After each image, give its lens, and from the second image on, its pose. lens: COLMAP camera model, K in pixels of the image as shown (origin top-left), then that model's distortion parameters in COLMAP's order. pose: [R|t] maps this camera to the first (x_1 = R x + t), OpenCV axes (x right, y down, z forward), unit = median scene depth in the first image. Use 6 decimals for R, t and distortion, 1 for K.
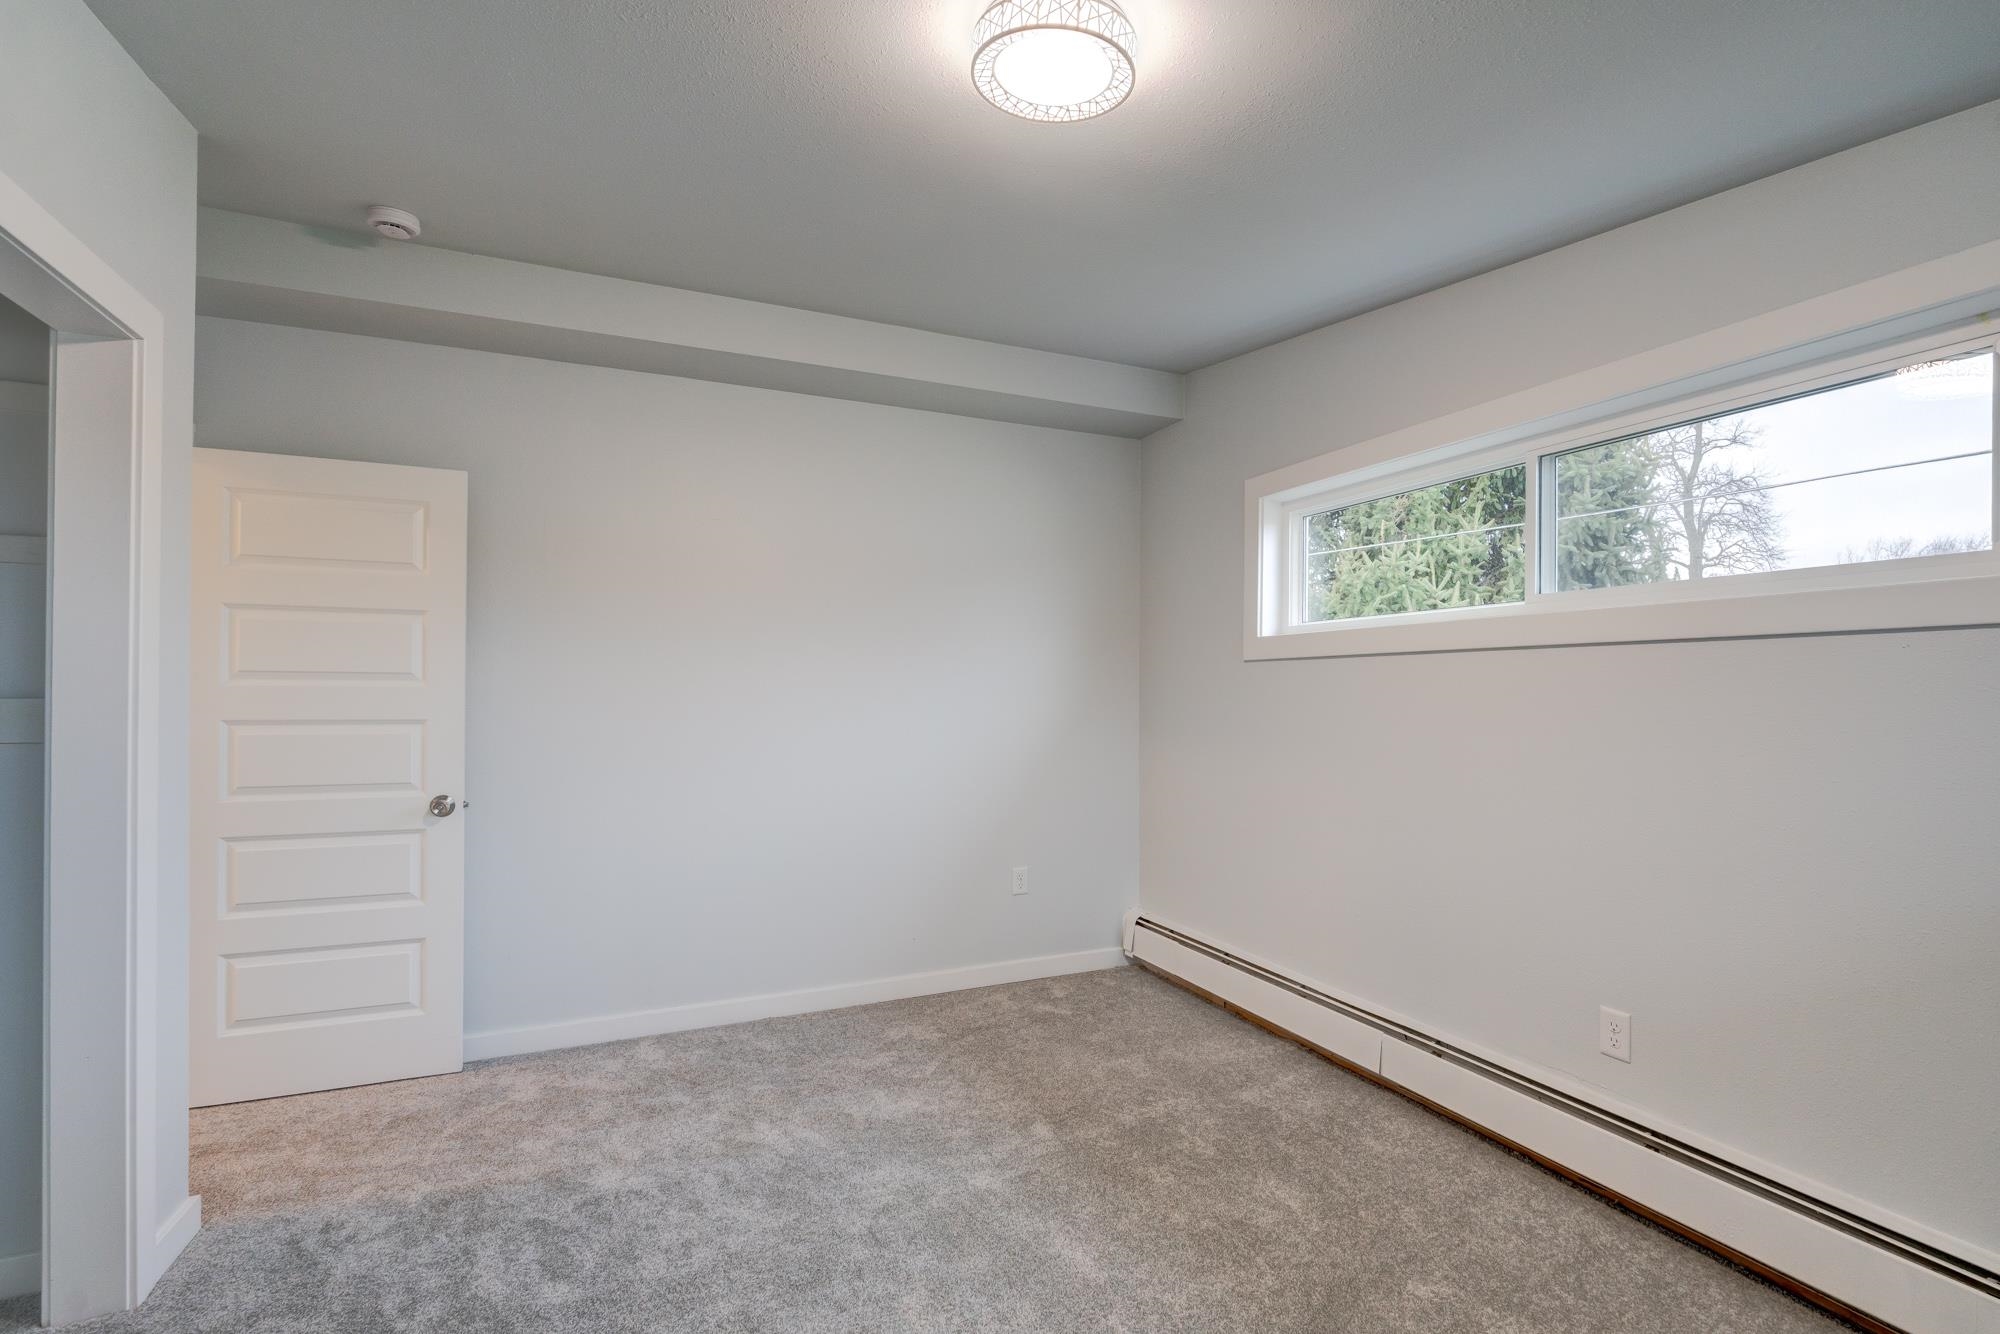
lens RADIAL K [[895.4, 0, 993.0], [0, 895.4, 695.5], [0, 0, 1]] dist [-0.002089, 0.000820]
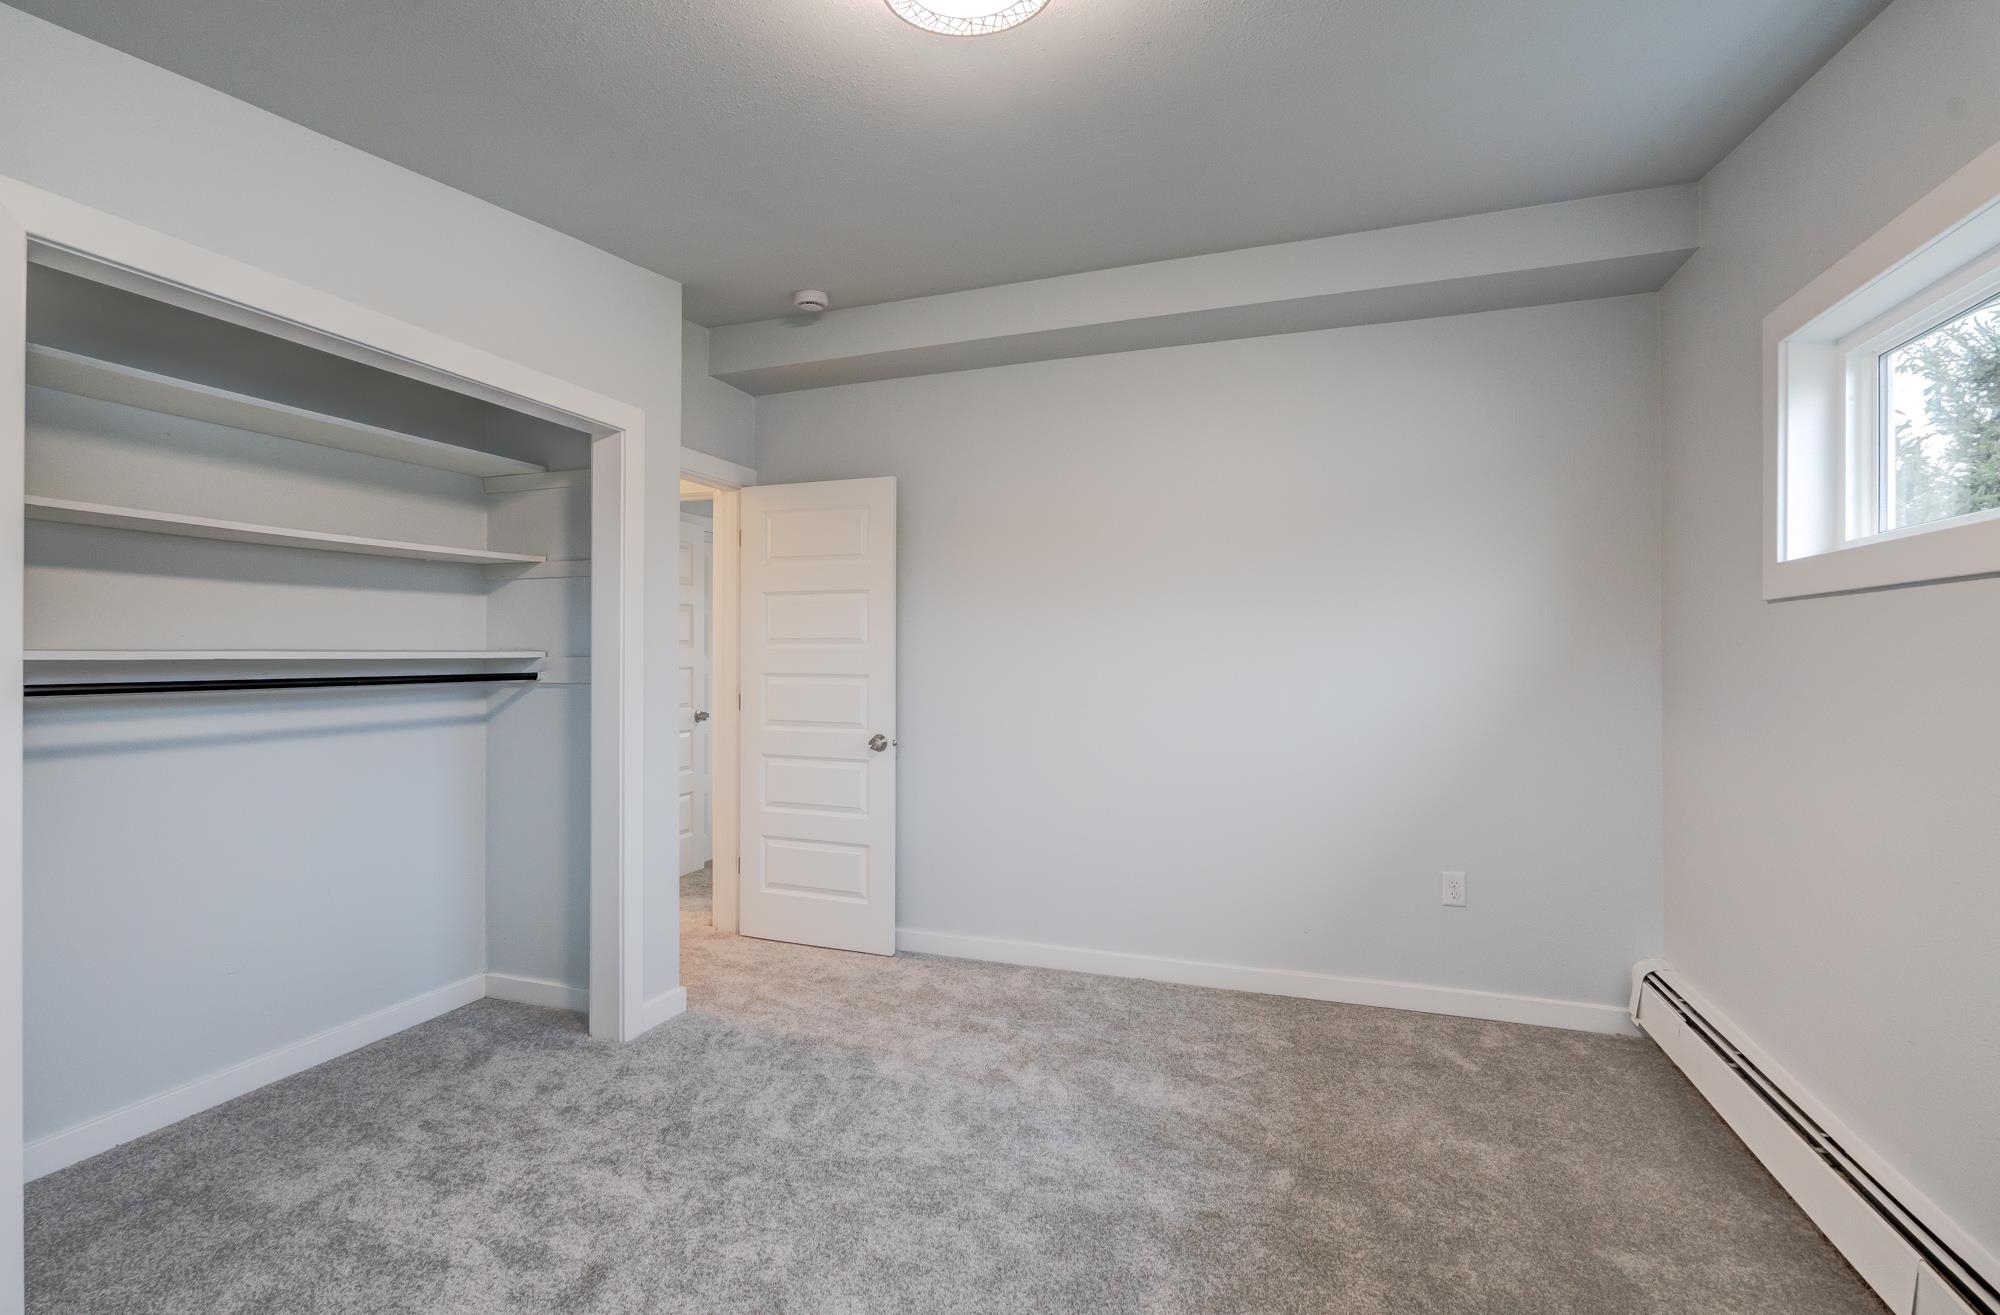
lens RADIAL K [[907.8, 0, 996.7], [0, 907.8, 652.0], [0, 0, 1]] dist [-0.003329, 0.000422]
pose [[0.721729, -0.004402, -0.692161, 0.400822], [0.000337, 0.999982, -0.006008, 0.002378], [0.692175, 0.004103, 0.721718, 0.187658]]
